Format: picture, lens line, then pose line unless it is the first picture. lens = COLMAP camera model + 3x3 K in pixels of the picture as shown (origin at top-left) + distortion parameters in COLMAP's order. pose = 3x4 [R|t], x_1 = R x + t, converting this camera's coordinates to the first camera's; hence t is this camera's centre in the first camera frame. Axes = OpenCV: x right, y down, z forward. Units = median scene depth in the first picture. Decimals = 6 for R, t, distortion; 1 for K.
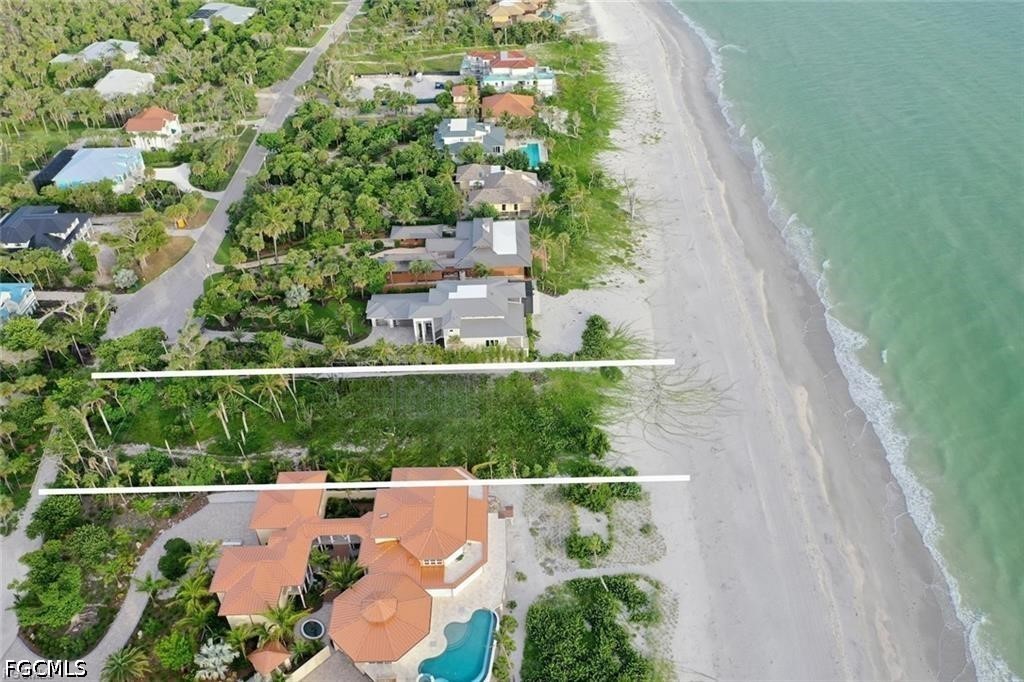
lens RADIAL K [[815.5, 0, 517.1], [0, 815.5, 342.7], [0, 0, 1]] dist [0.008404, -0.000294]
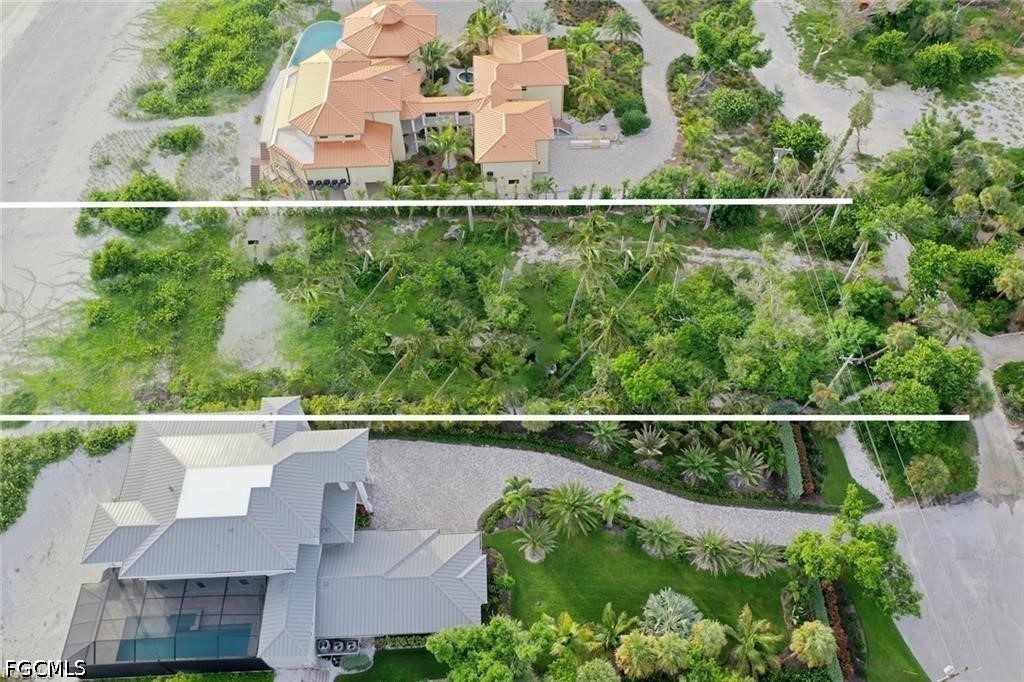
lens RADIAL K [[815.5, 0, 517.1], [0, 815.5, 342.7], [0, 0, 1]] dist [0.008404, -0.000294]
pose [[-0.999206, 0.034341, 0.020191, -0.227553], [0.019790, -0.011978, 0.999732, -0.493172], [0.034574, 0.999338, 0.011288, 0.939299]]
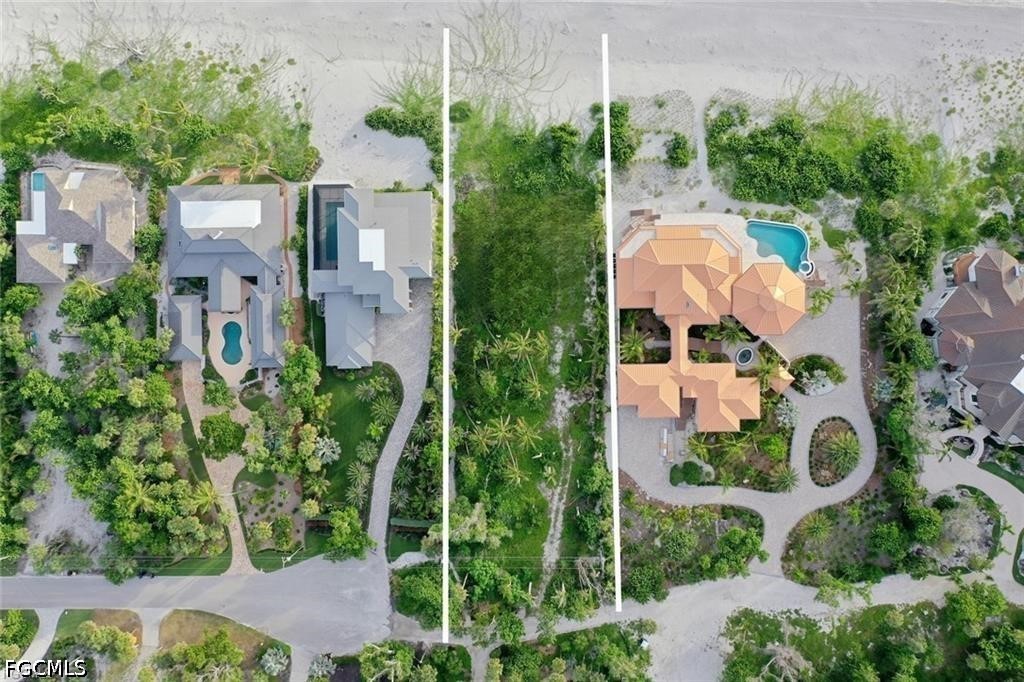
lens RADIAL K [[815.5, 0, 517.1], [0, 815.5, 342.7], [0, 0, 1]] dist [0.008404, -0.000294]
pose [[0.013566, -0.999736, 0.018538, -0.182047], [0.627559, 0.022946, 0.778231, -0.679149], [-0.778451, 0.001076, 0.627704, 0.307179]]
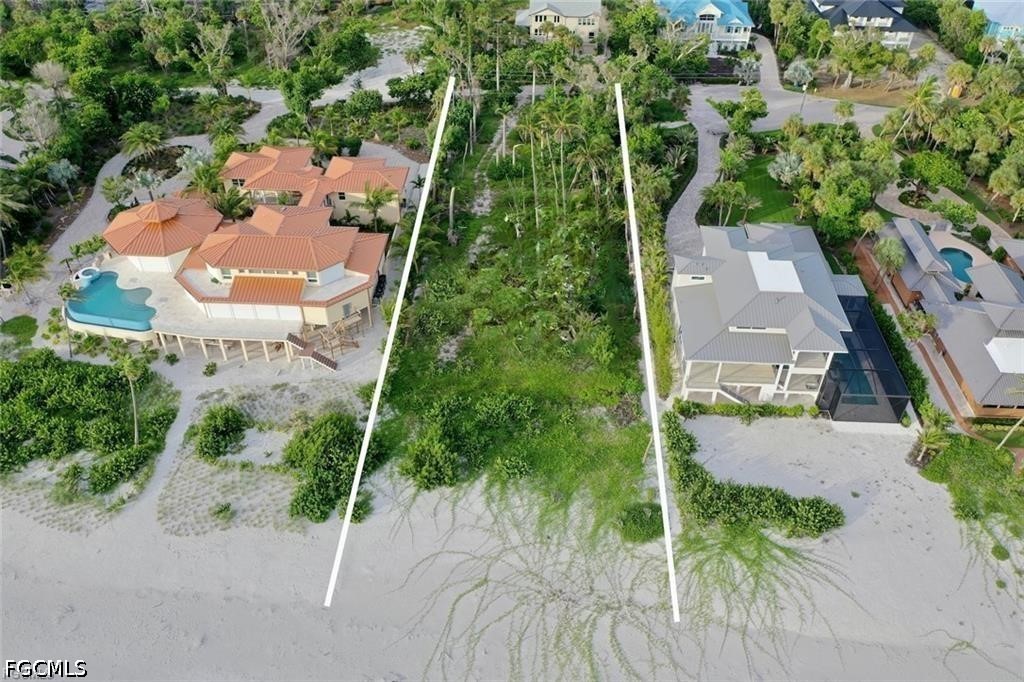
lens RADIAL K [[815.5, 0, 517.1], [0, 815.5, 342.7], [0, 0, 1]] dist [0.008404, -0.000294]
pose [[-0.068181, 0.651242, -0.755801, 0.403329], [-0.606300, 0.574577, 0.549783, -0.235469], [0.792308, 0.495727, 0.355672, 0.704221]]
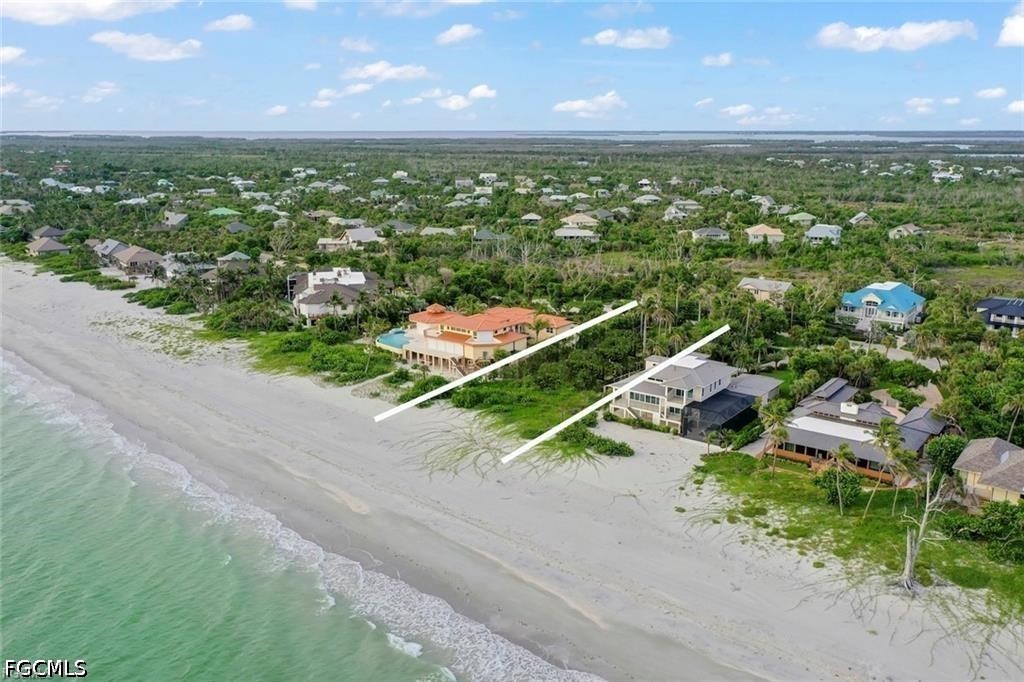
lens RADIAL K [[839.6, 0, 517.6], [0, 839.6, 341.0], [0, 0, 1]] dist [0.007852, 0.001434]
pose [[-0.623206, 0.210057, -0.753320, 0.783563], [-0.459986, 0.680561, 0.570306, -0.538654], [0.632477, 0.701934, -0.327506, 1.191090]]
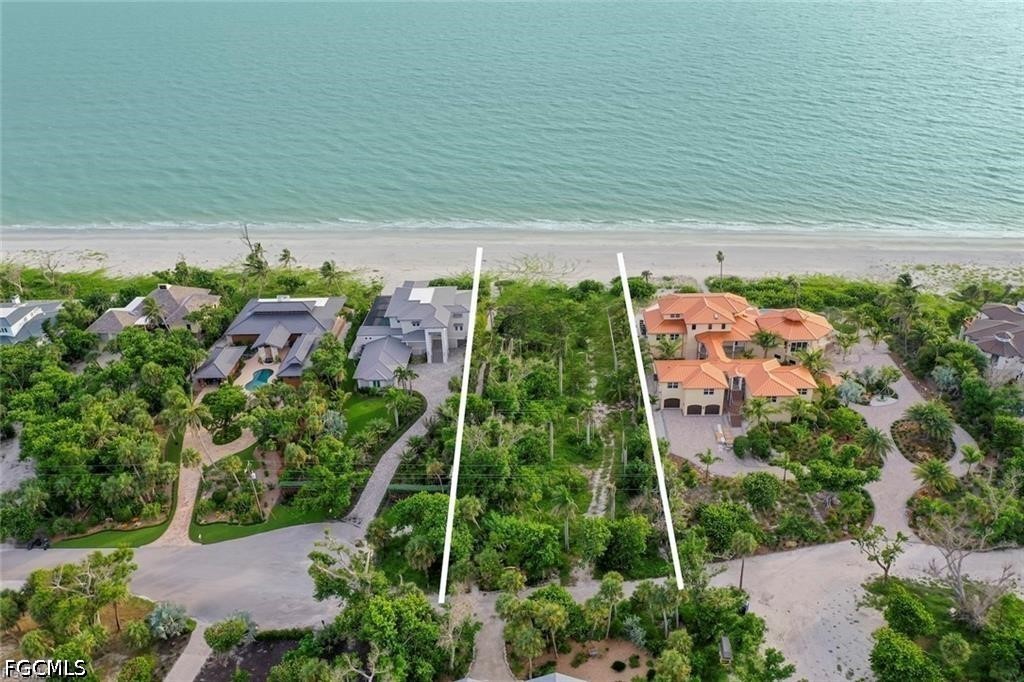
lens RADIAL K [[815.5, 0, 517.1], [0, 815.5, 342.7], [0, 0, 1]] dist [0.008404, -0.000294]
pose [[0.055335, -0.449299, 0.891666, -1.001735], [0.625820, 0.711456, 0.319656, -0.274950], [-0.778002, 0.540334, 0.320549, 0.624432]]
